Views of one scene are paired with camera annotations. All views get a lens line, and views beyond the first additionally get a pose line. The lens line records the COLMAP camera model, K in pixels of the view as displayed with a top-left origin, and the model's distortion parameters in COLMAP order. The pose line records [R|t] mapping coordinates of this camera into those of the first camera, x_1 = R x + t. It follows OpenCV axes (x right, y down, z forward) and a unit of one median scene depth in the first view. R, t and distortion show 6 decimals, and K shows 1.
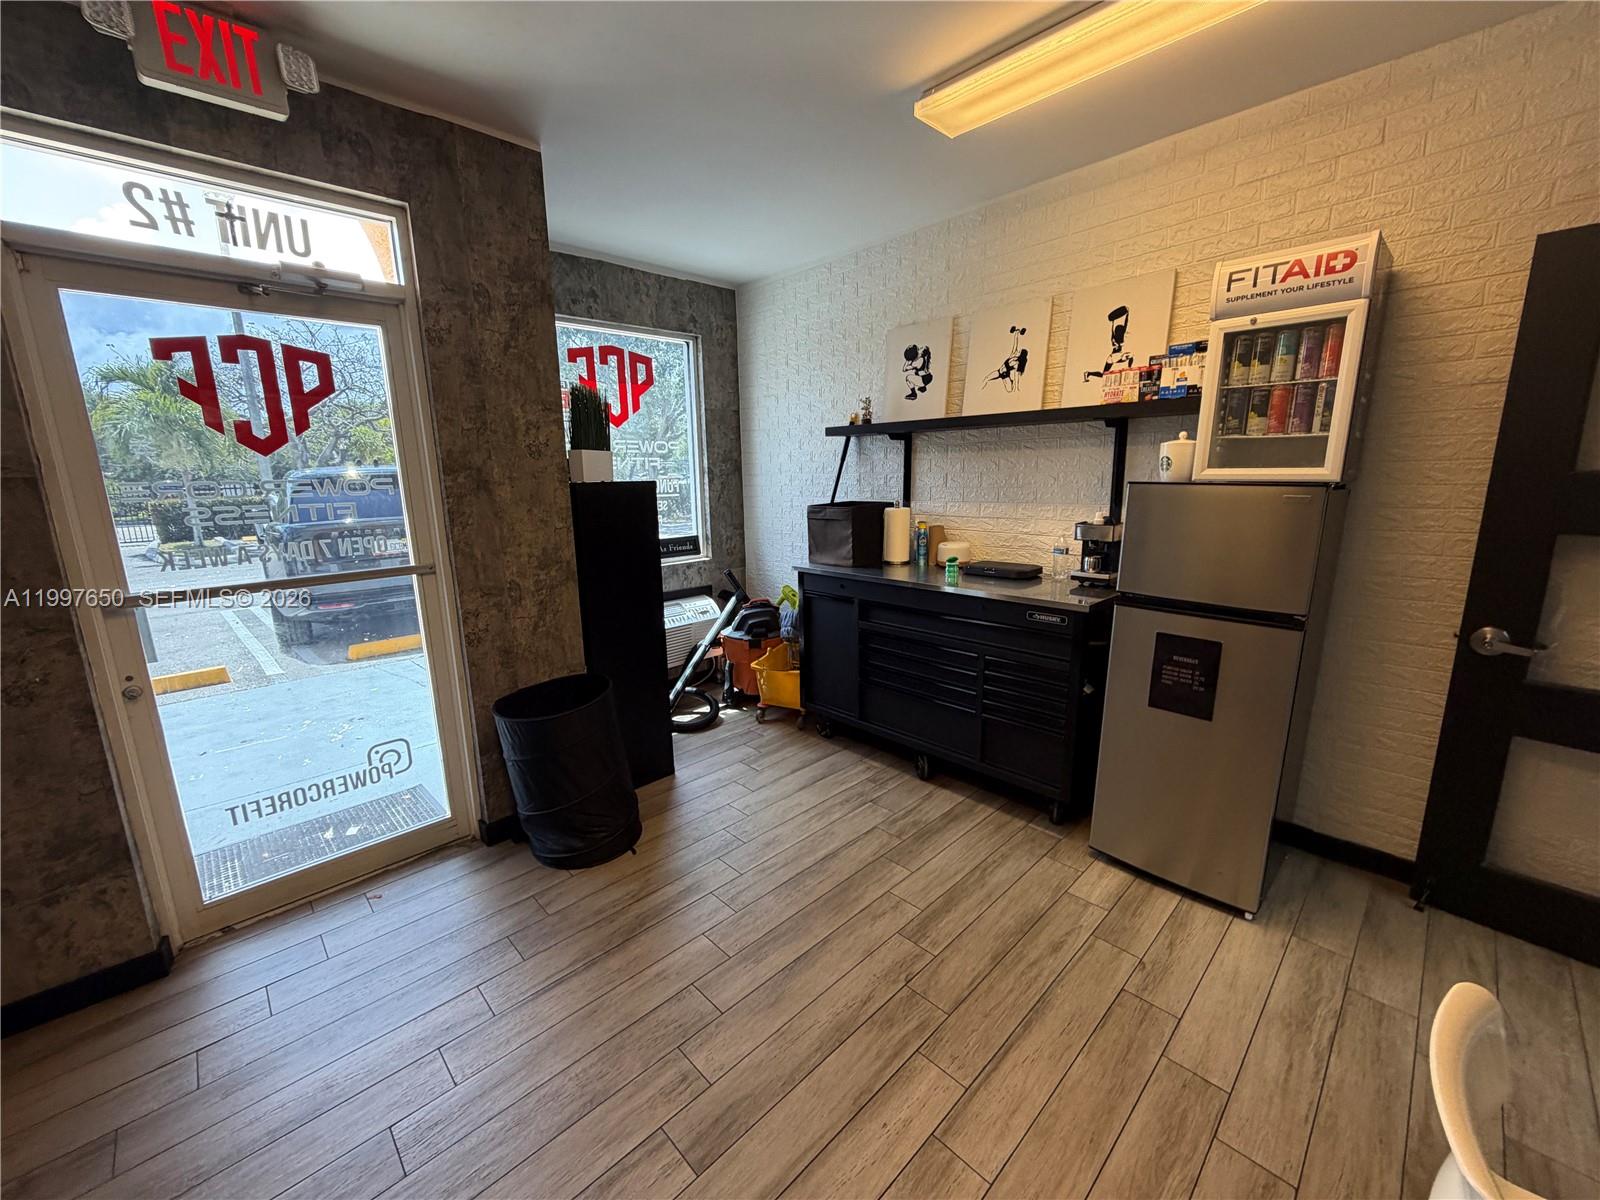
lens RADIAL K [[635.7, 0, 796.8], [0, 635.7, 603.5], [0, 0, 1]] dist [0.000534, -0.000366]
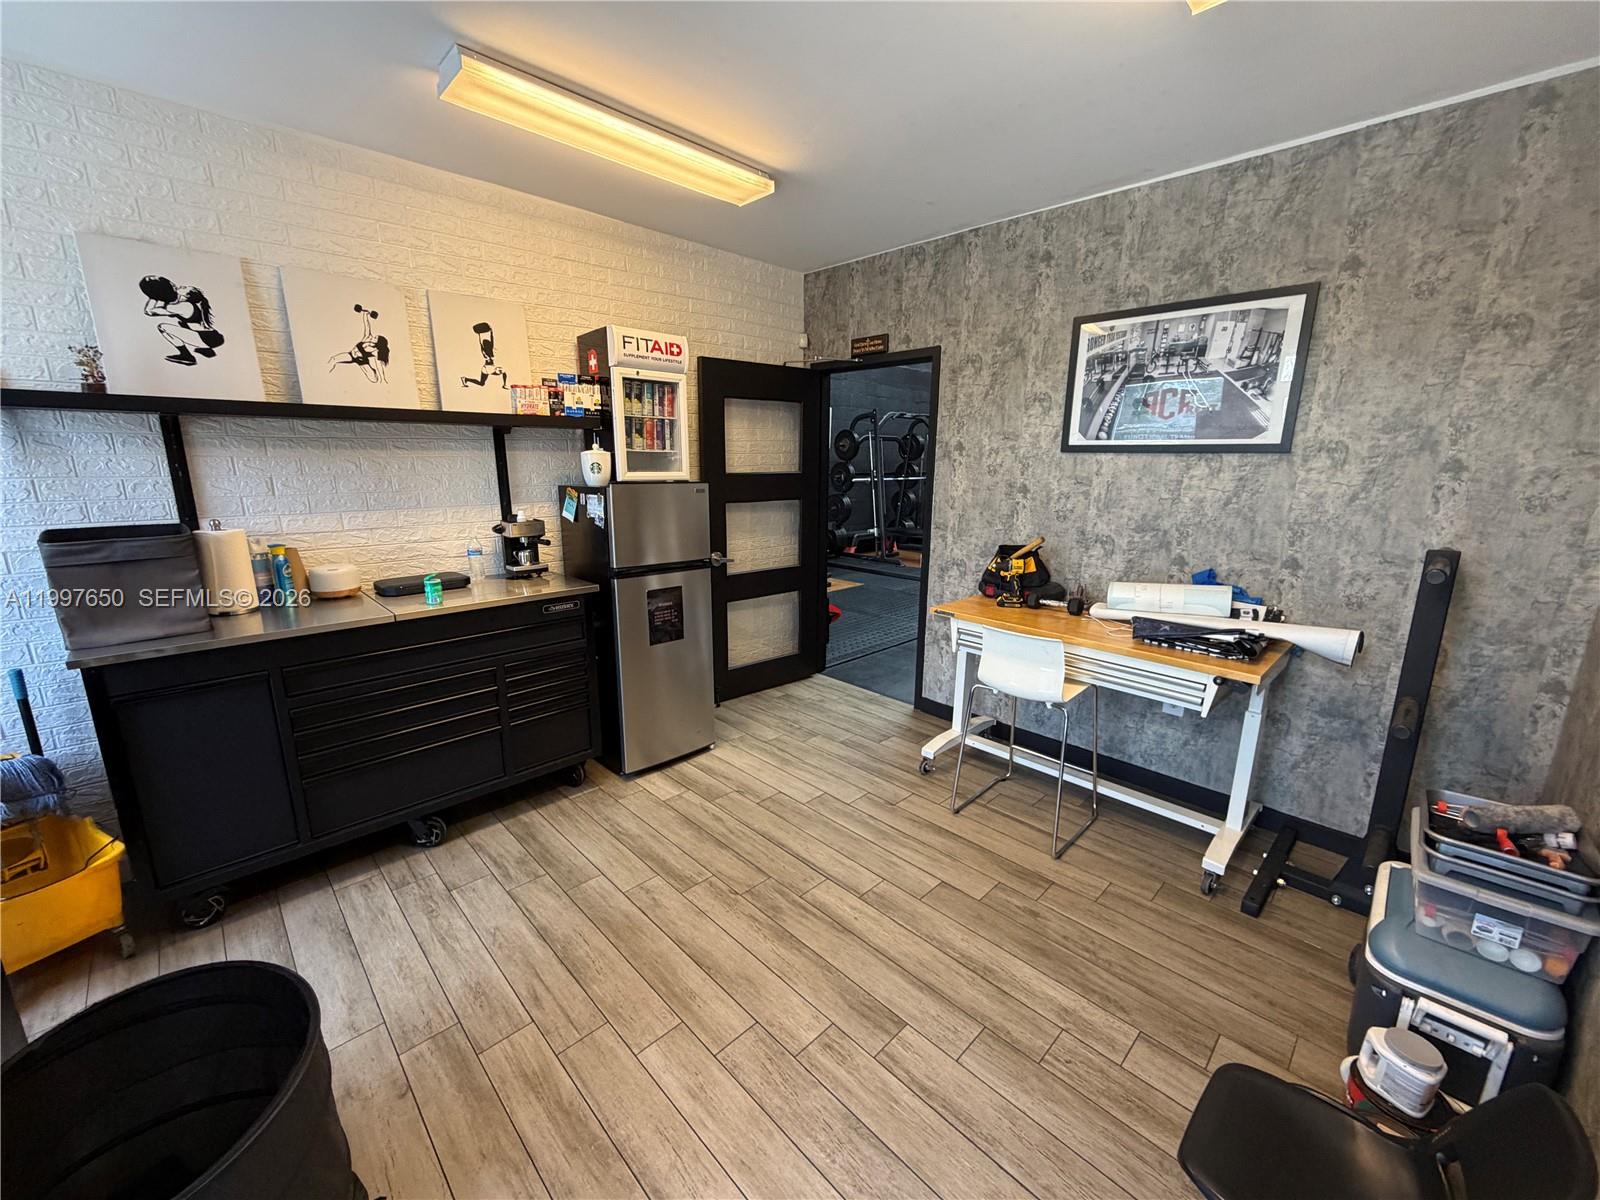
lens RADIAL K [[635.7, 0, 796.4], [0, 635.7, 601.6], [0, 0, 1]] dist [0.000534, -0.000366]
pose [[-0.004339, -0.206442, 0.978449, -0.714382], [0.199291, 0.958652, 0.203149, -0.134276], [-0.979931, 0.195878, 0.036983, 0.576533]]
